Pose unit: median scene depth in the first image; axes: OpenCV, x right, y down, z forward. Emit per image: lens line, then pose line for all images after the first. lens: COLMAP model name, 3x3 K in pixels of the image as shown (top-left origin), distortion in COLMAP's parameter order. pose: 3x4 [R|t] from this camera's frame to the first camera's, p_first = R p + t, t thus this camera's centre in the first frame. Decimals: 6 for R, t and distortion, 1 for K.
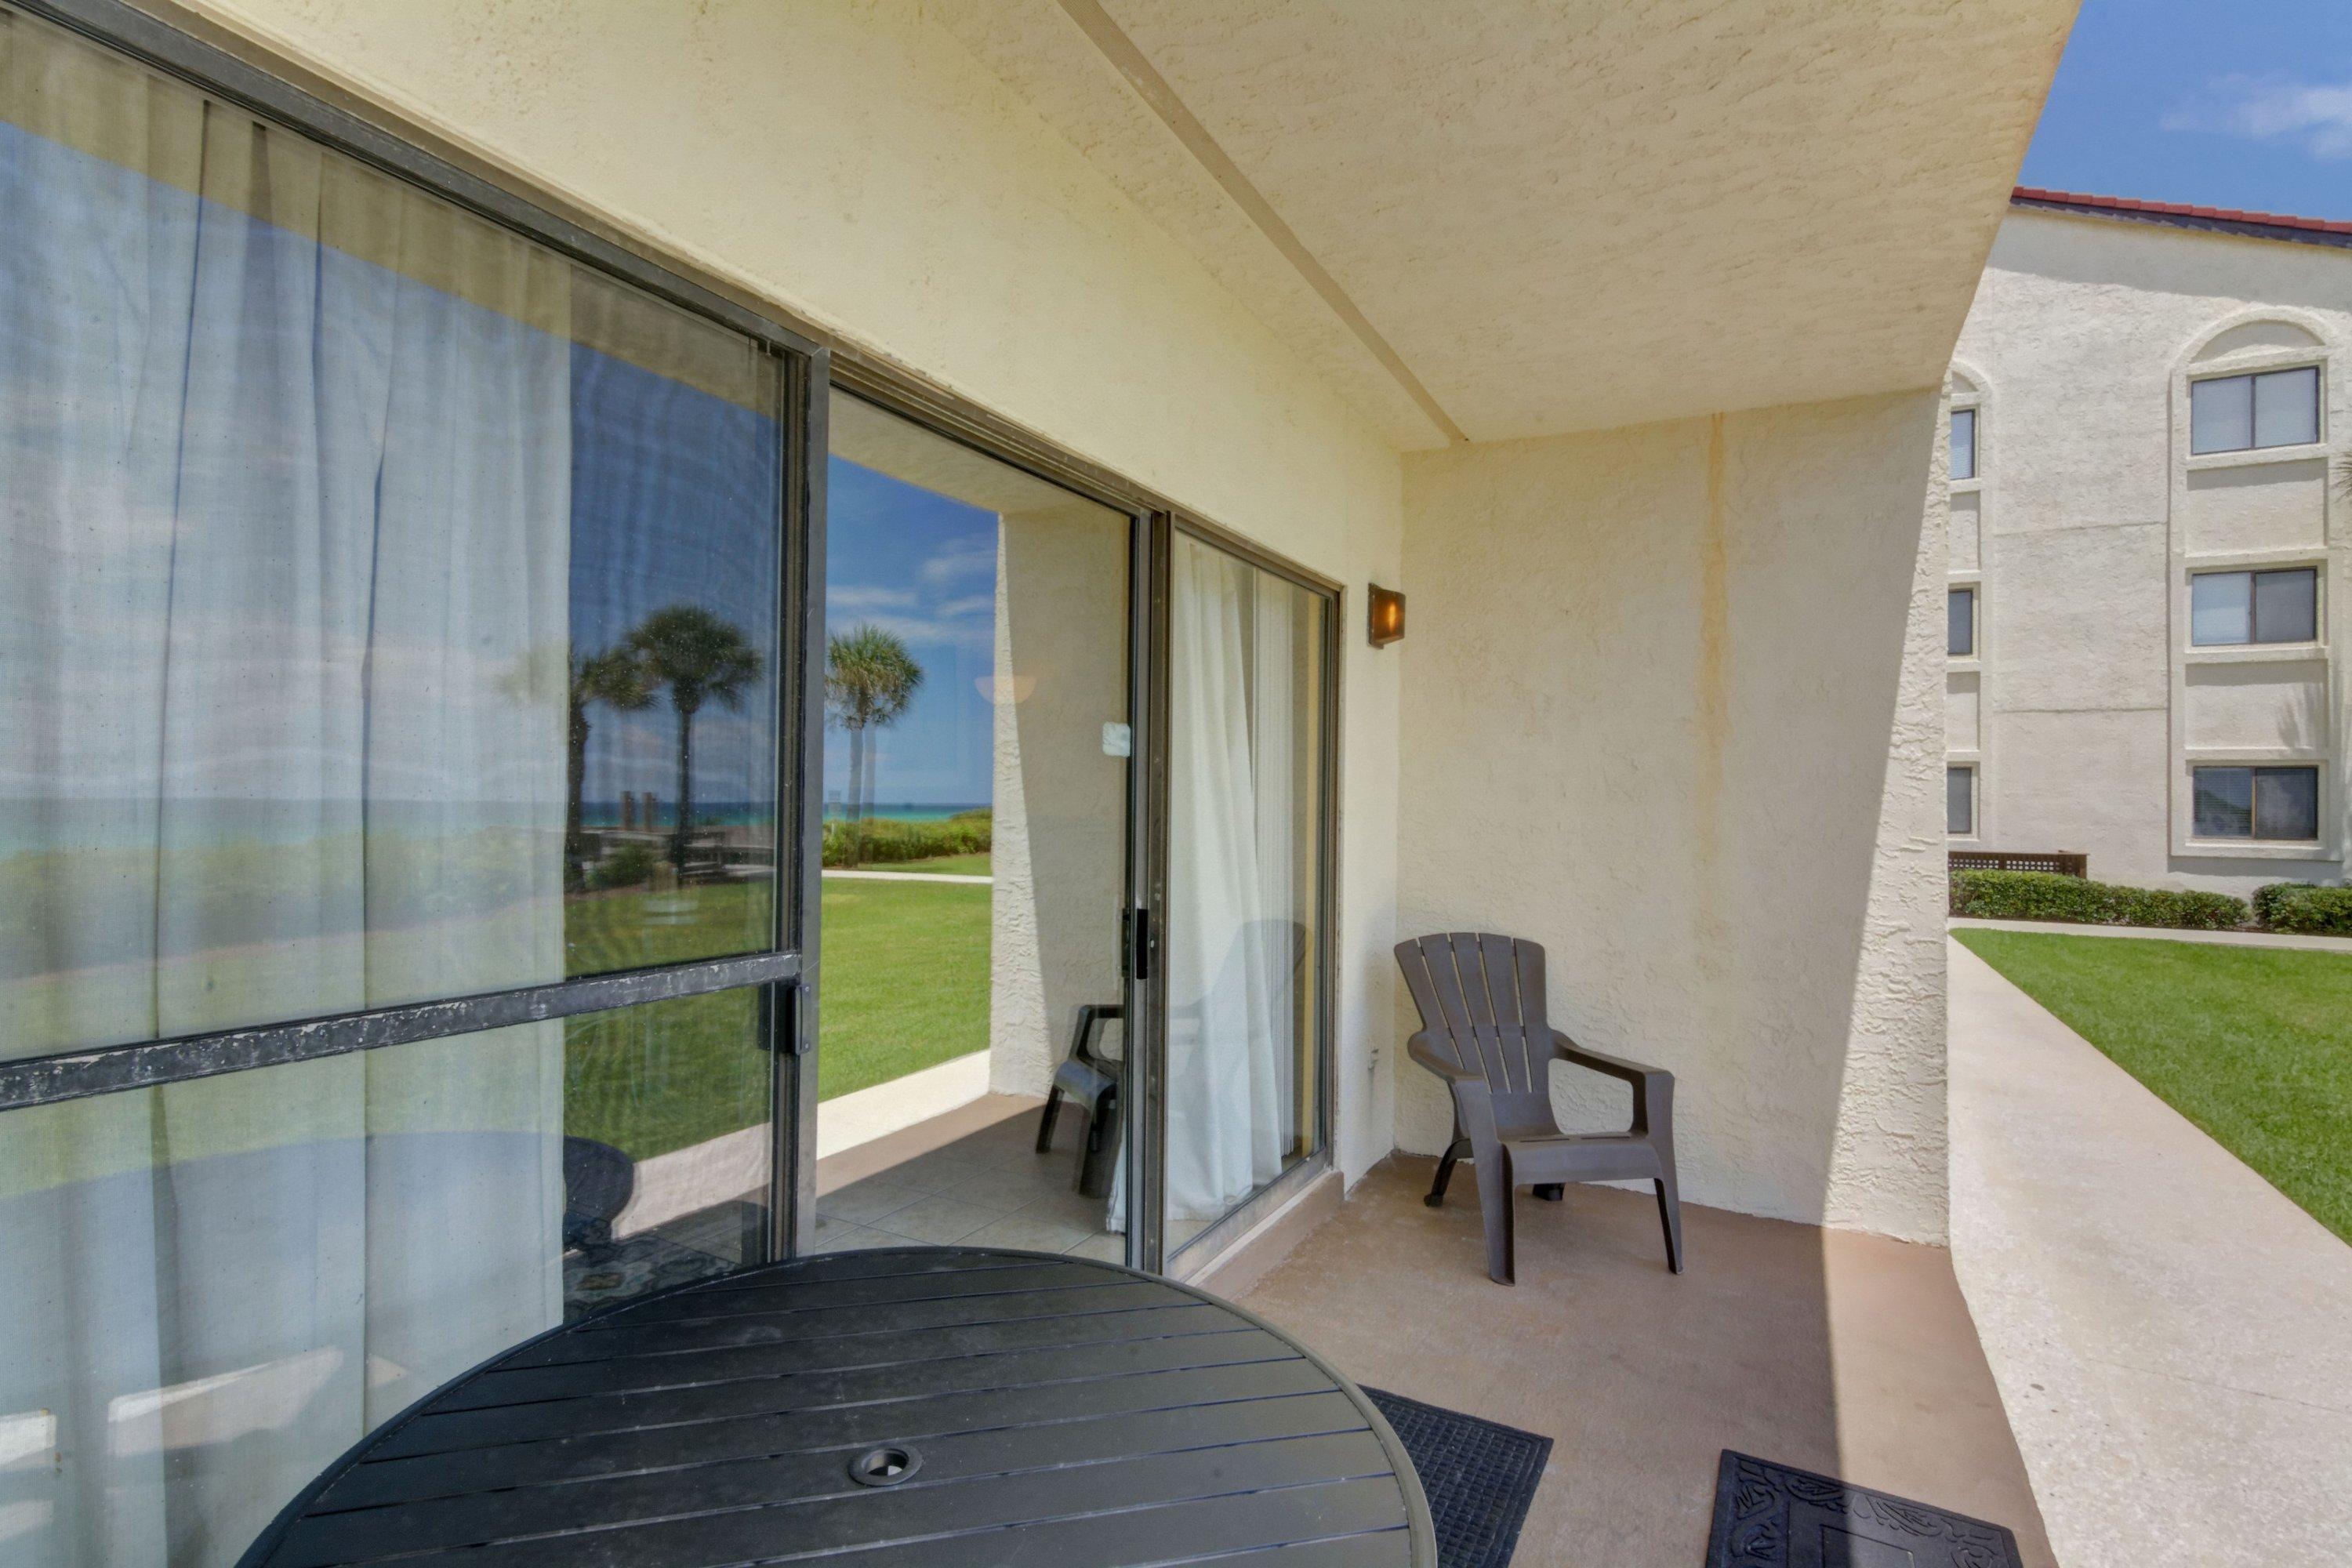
lens RADIAL K [[1119.8, 0, 1174.9], [0, 1119.8, 787.4], [0, 0, 1]] dist [0.003107, -0.000381]
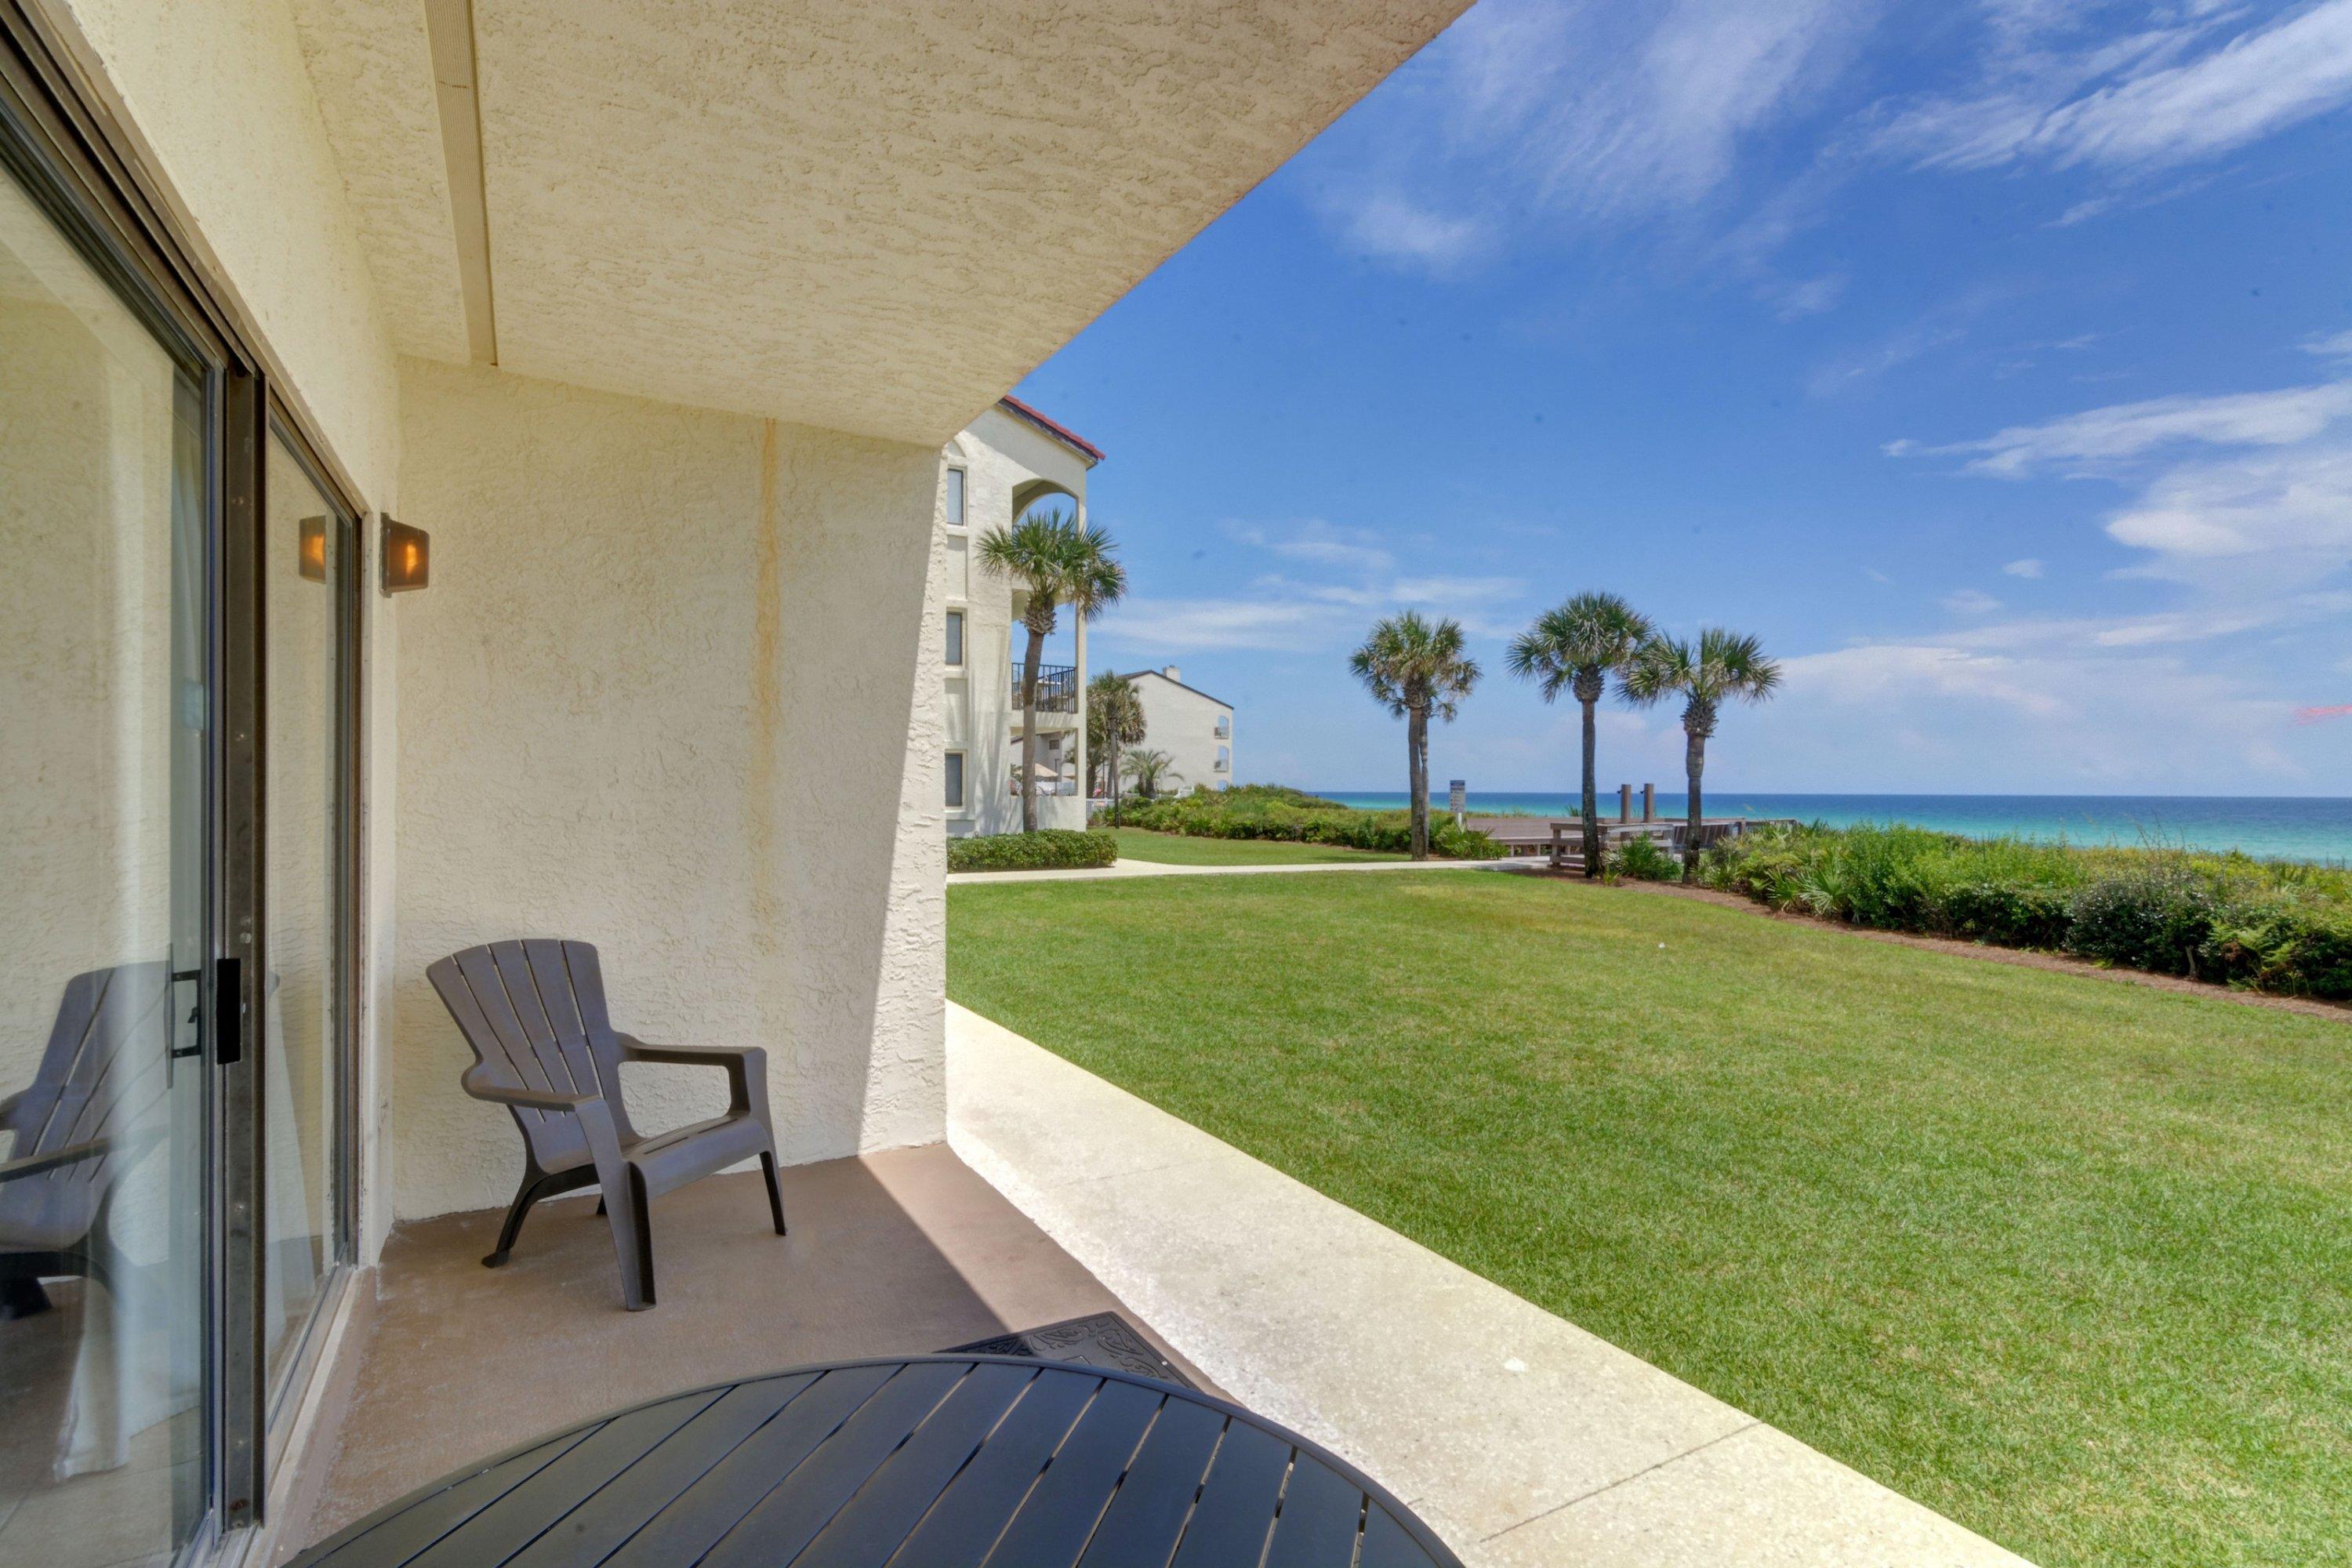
lens RADIAL K [[1119.8, 0, 1174.9], [0, 1119.8, 787.4], [0, 0, 1]] dist [0.003107, -0.000381]
pose [[0.526081, -0.009823, 0.850377, -0.229320], [-0.007307, 0.999844, 0.016069, -0.006882], [-0.850403, -0.014667, 0.525928, 0.124774]]
